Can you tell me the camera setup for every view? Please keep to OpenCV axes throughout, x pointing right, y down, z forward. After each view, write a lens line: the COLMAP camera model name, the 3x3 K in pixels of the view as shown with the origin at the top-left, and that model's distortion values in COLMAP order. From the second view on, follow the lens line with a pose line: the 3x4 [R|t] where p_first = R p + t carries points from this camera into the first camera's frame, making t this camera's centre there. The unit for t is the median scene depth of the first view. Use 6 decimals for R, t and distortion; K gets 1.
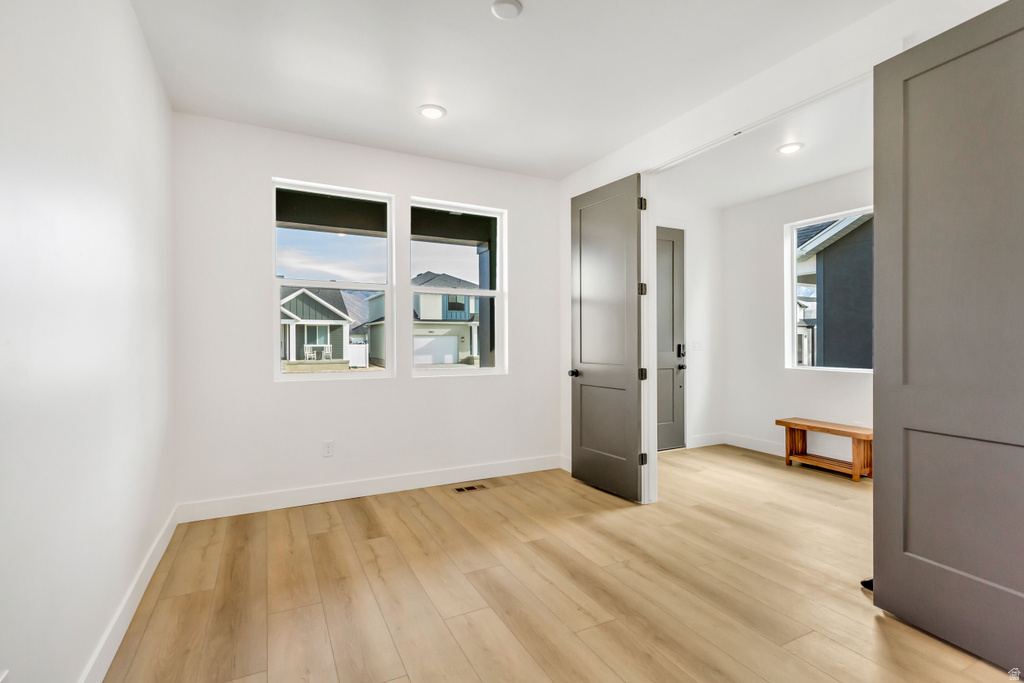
lens RADIAL K [[482.0, 0, 510.1], [0, 482.0, 339.6], [0, 0, 1]] dist [0.010008, -0.001552]
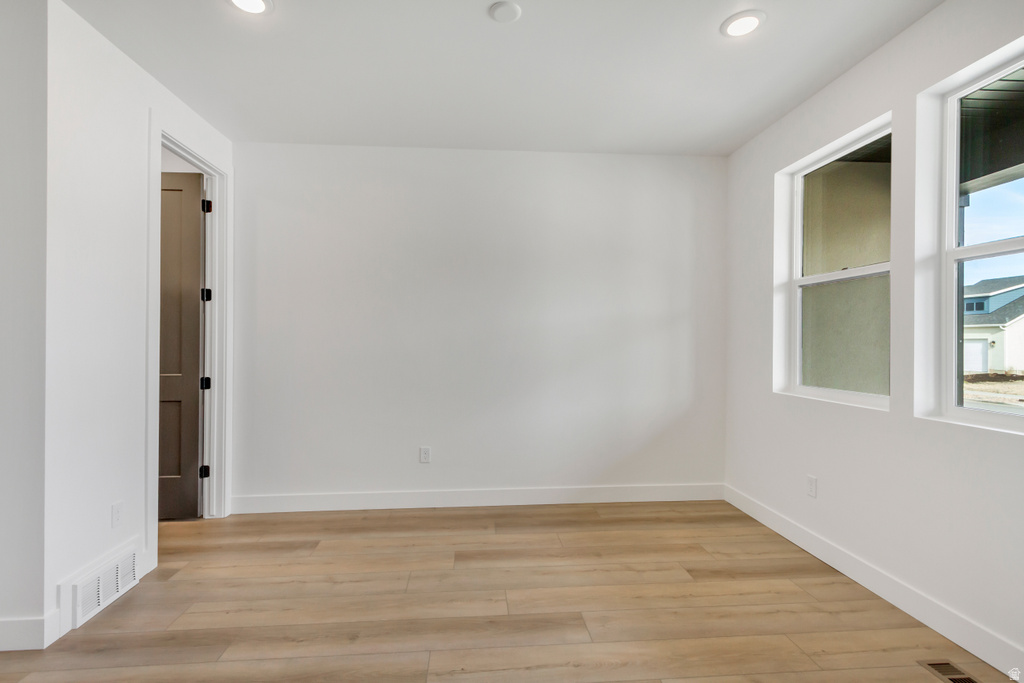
lens RADIAL K [[482.0, 0, 510.0], [0, 482.0, 344.1], [0, 0, 1]] dist [0.010008, -0.001552]
pose [[-0.398323, 0.002281, -0.917242, 0.683160], [0.002382, 0.999996, 0.001452, -0.008699], [0.917242, -0.001606, -0.398327, 1.092751]]
